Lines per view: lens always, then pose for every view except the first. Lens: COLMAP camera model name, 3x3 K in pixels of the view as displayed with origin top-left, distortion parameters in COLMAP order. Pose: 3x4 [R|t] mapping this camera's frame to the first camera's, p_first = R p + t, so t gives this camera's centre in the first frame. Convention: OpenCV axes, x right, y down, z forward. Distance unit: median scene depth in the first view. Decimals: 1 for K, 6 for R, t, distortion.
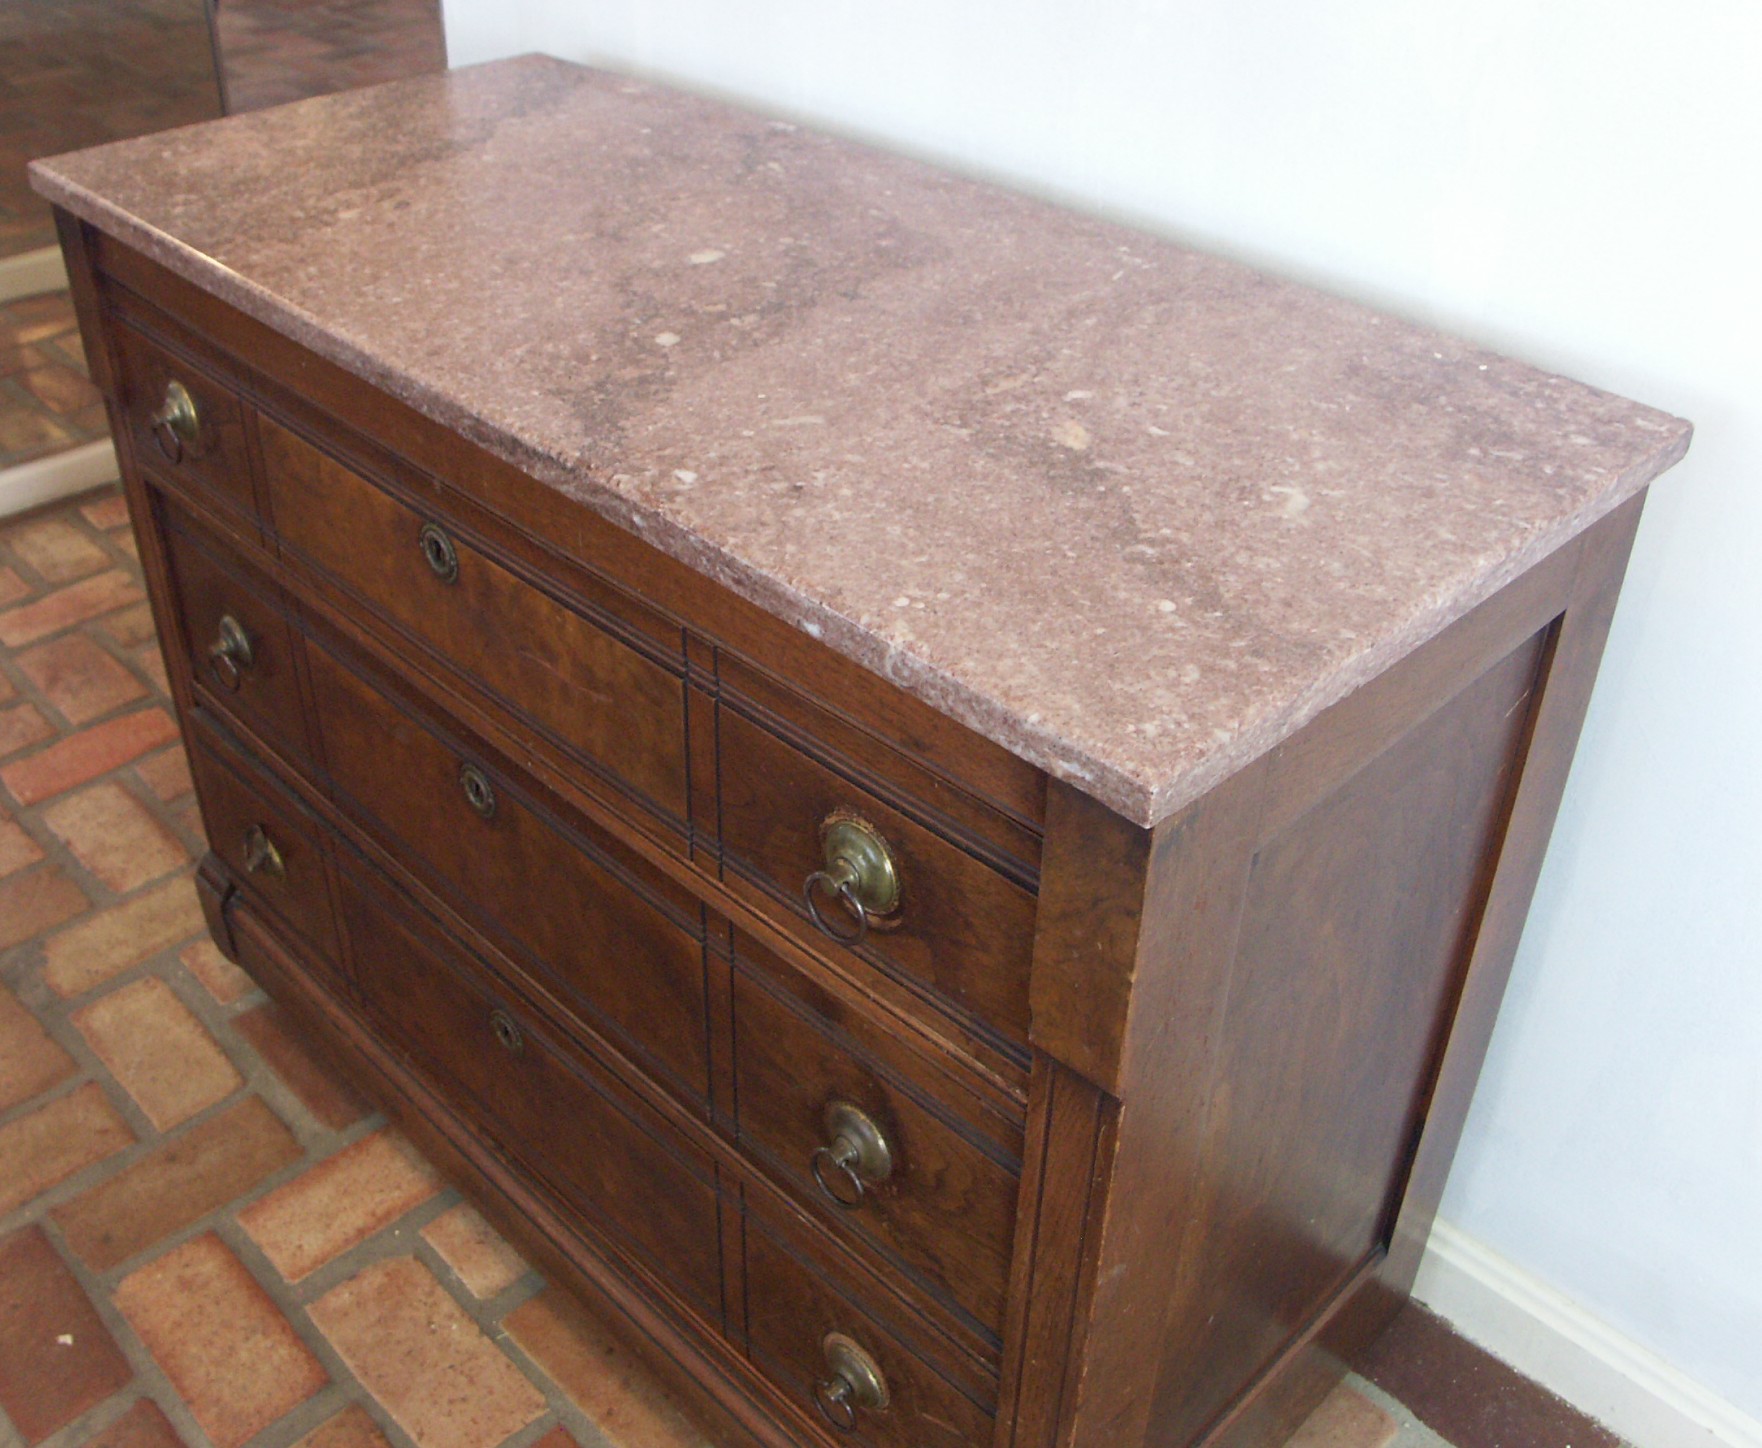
lens RADIAL K [[1767.7, 0, 884.0], [0, 1767.7, 672.9], [0, 0, 1]] dist [-0.185205, 0.199247]
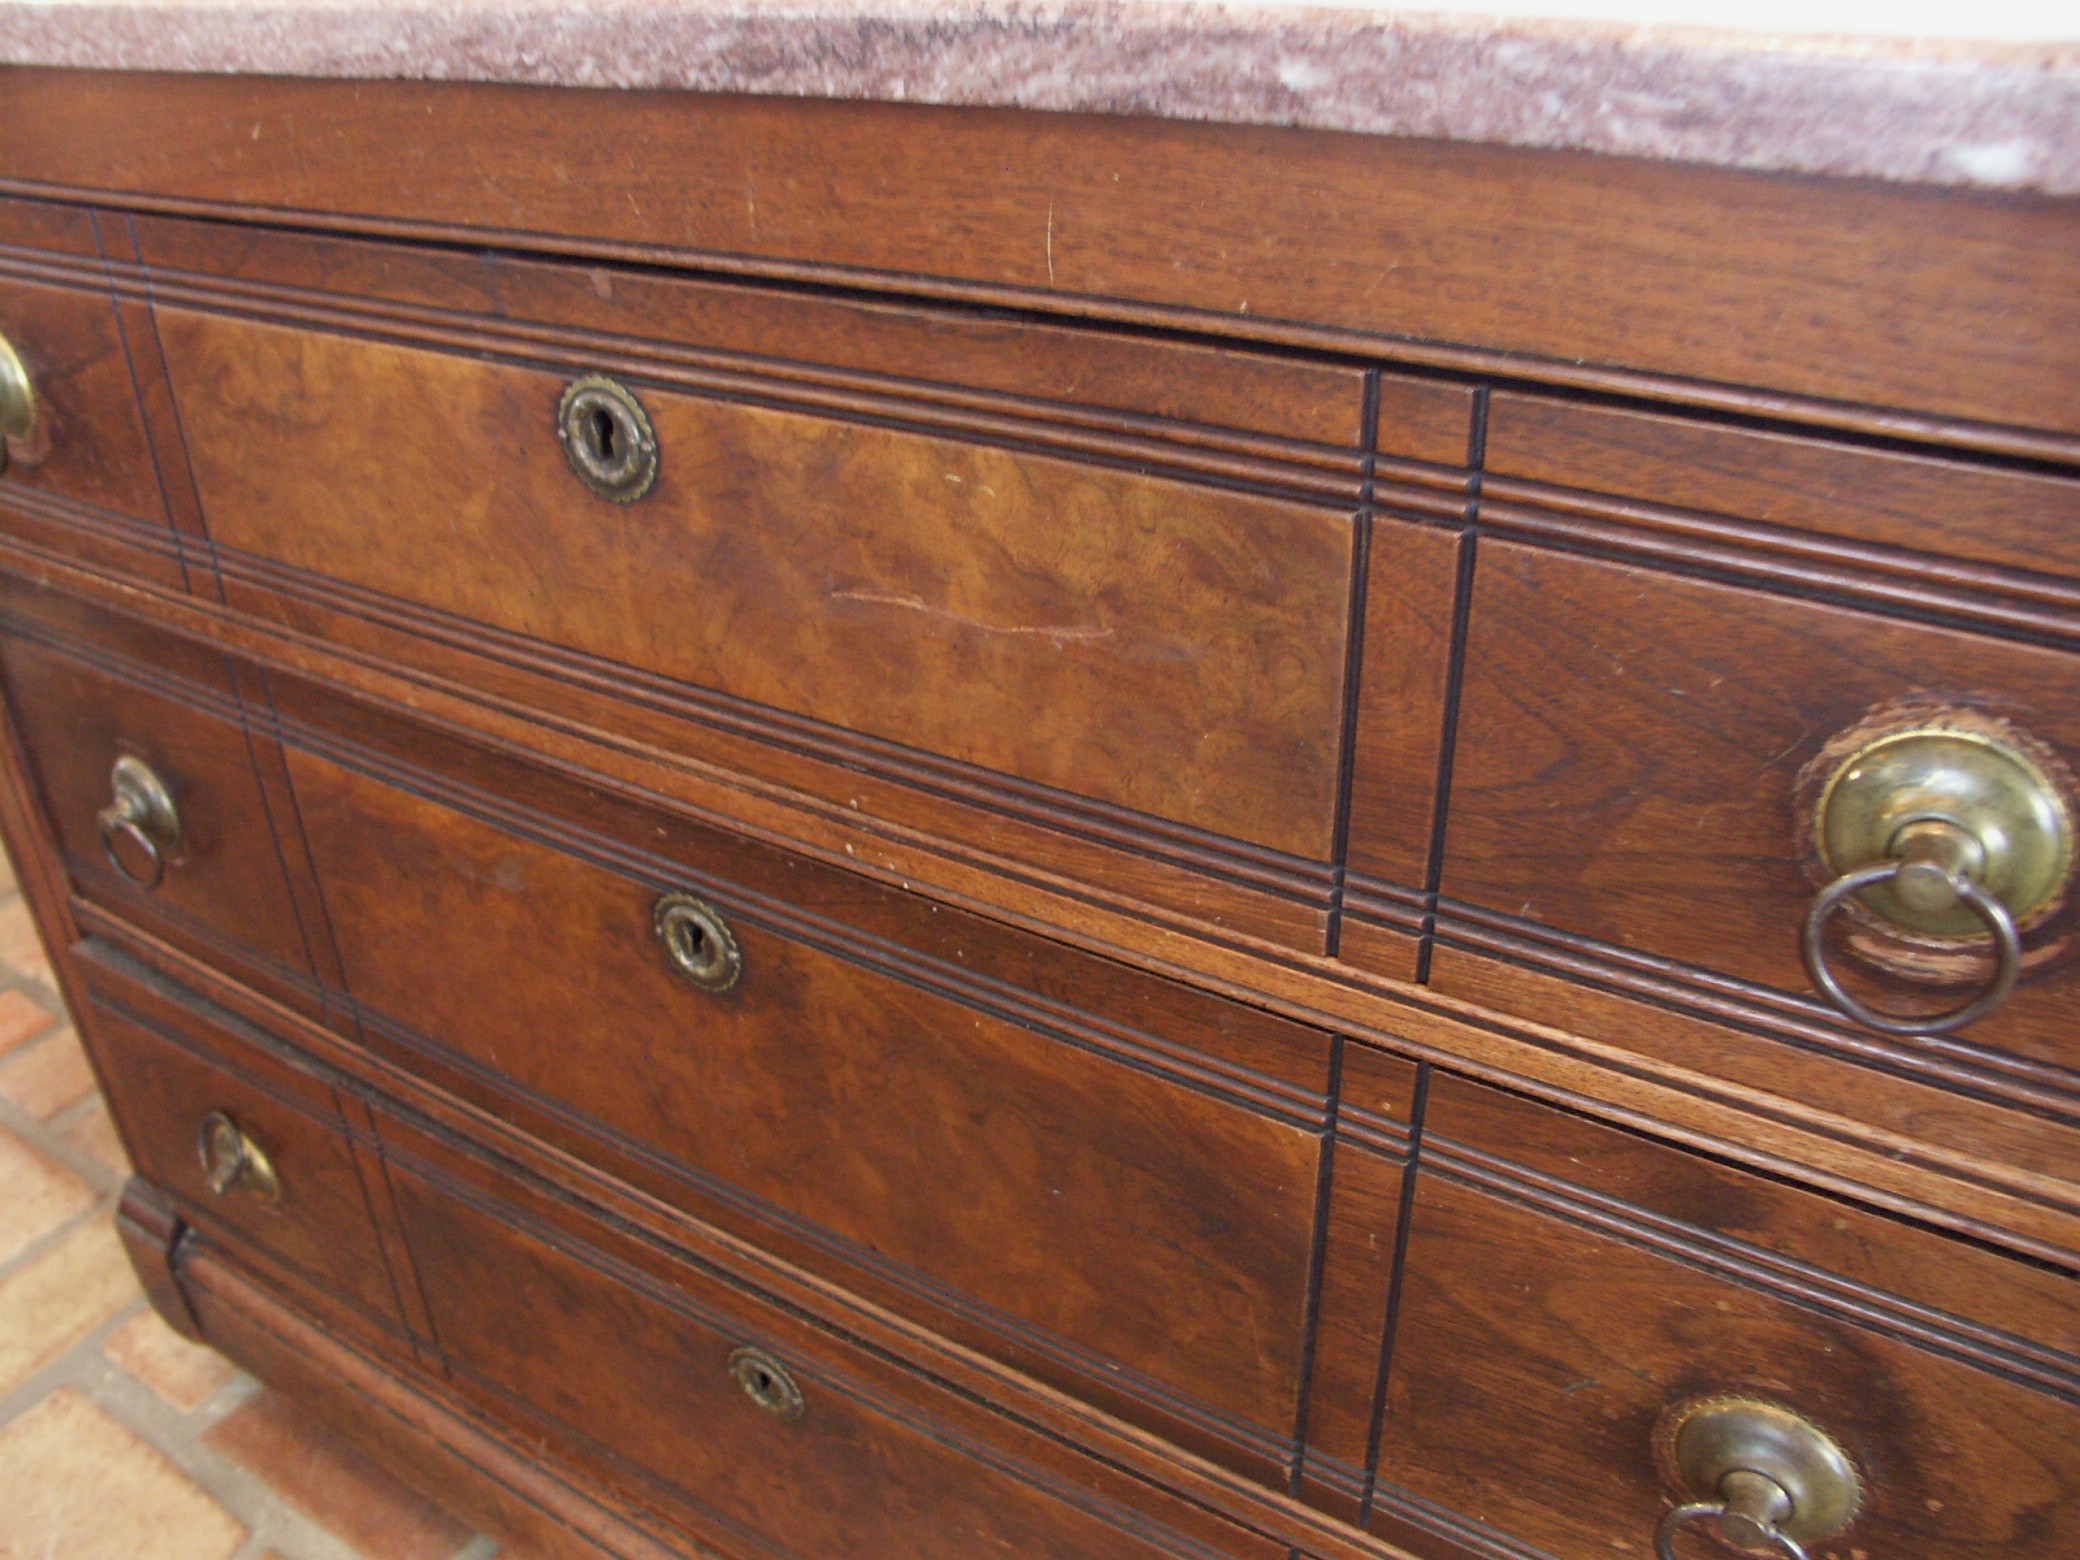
lens RADIAL K [[1750.5, 0, 1034.3], [0, 1750.5, 758.1], [0, 0, 1]] dist [-0.180651, 0.157278]
pose [[0.973348, -0.156063, 0.168042, -0.236721], [0.166654, 0.984706, -0.050800, 0.062222], [-0.157544, 0.077451, 0.984470, 0.527537]]
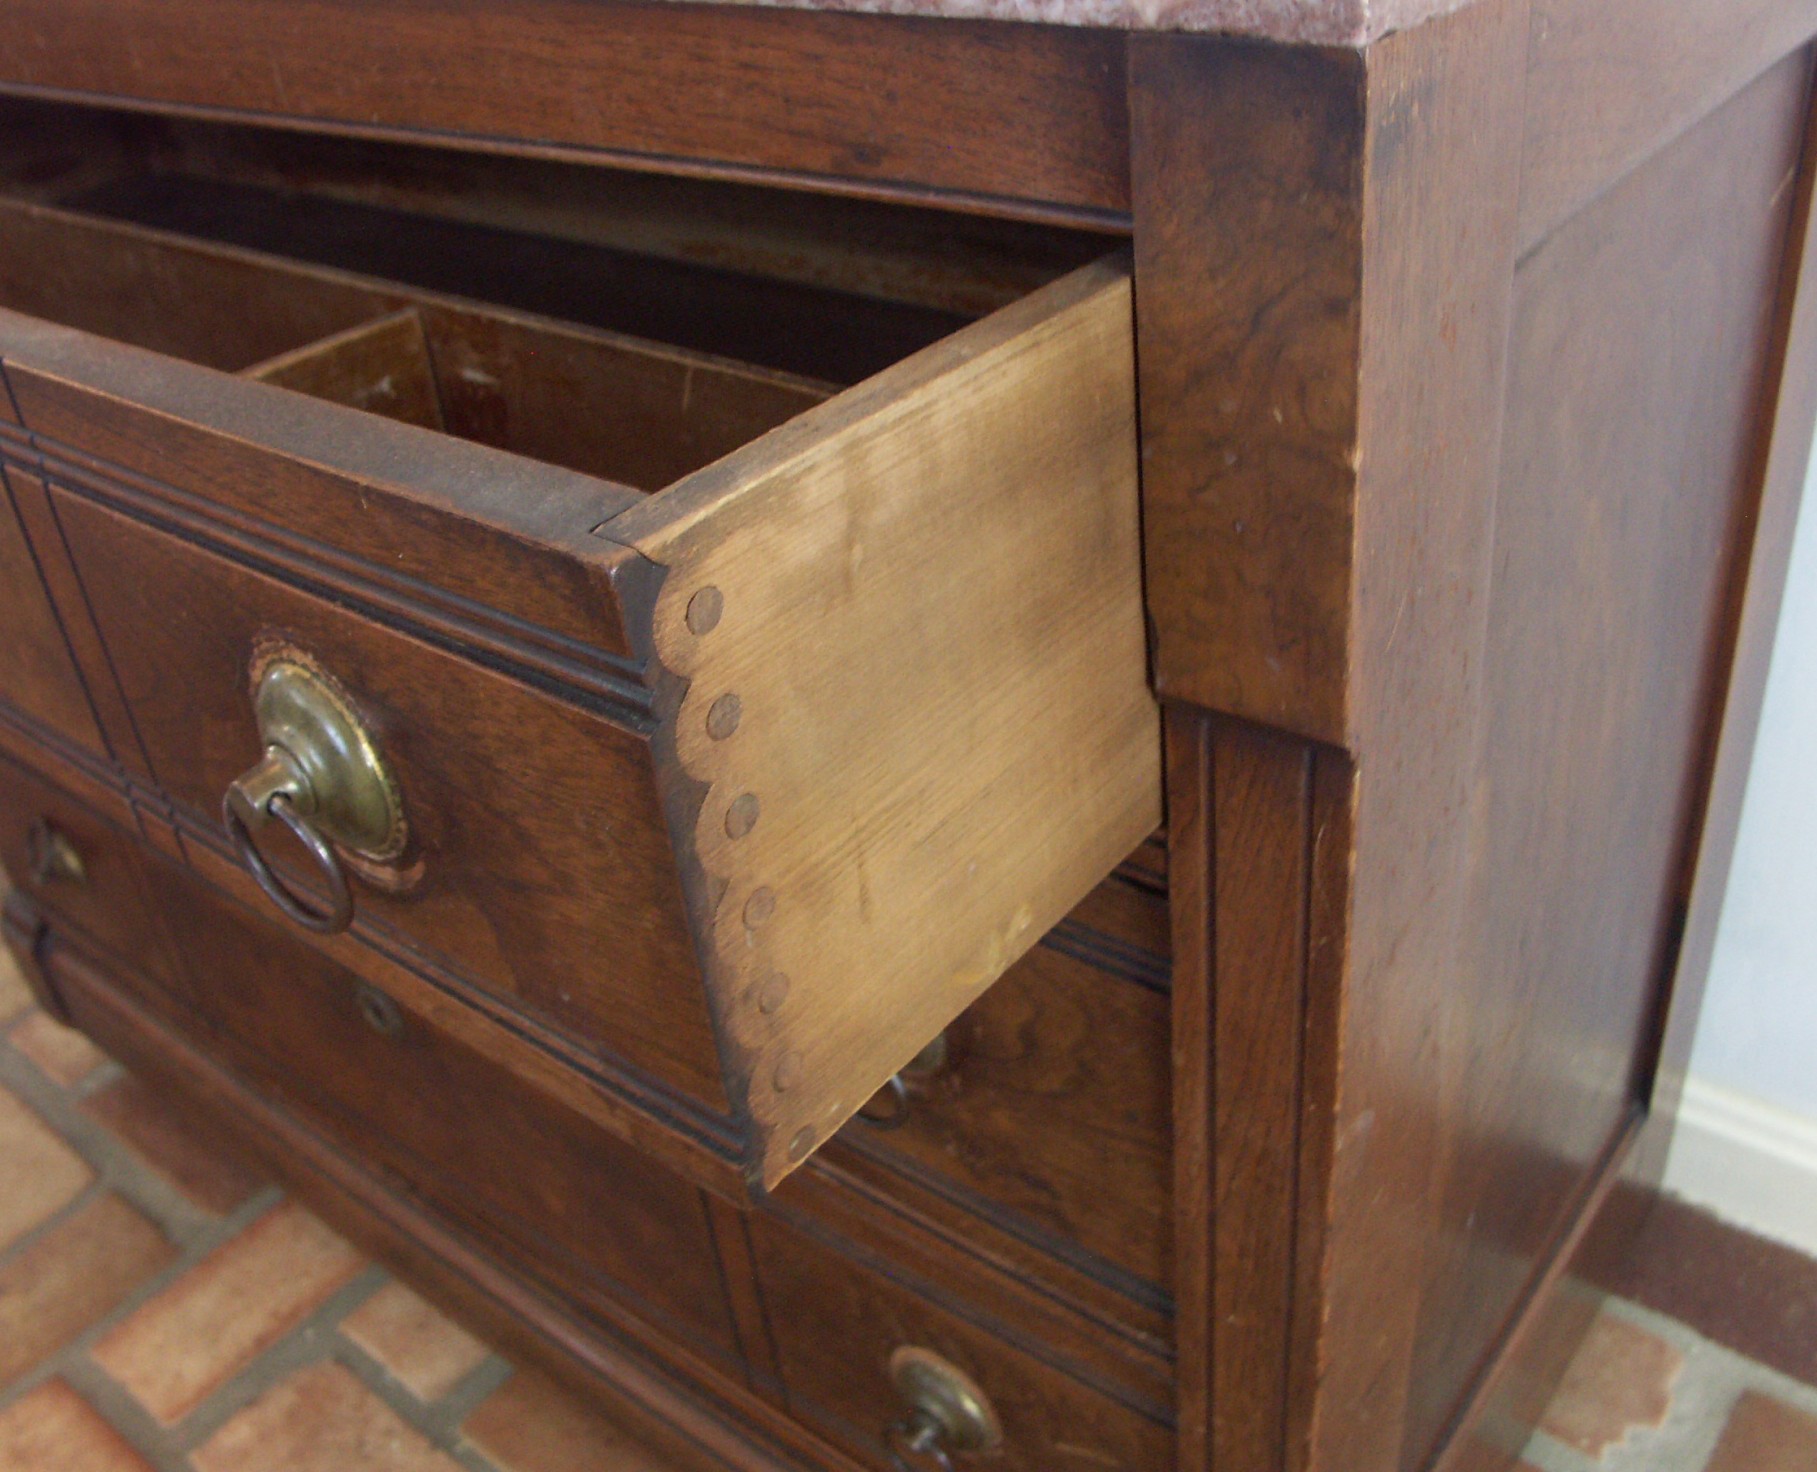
lens RADIAL K [[1757.7, 0, 966.1], [0, 1757.7, 741.6], [0, 0, 1]] dist [-0.185548, 0.177986]
pose [[0.986222, -0.156208, 0.054454, -0.004903], [0.156333, 0.987702, 0.001975, 0.165387], [-0.054093, 0.006565, 0.998514, 0.361460]]
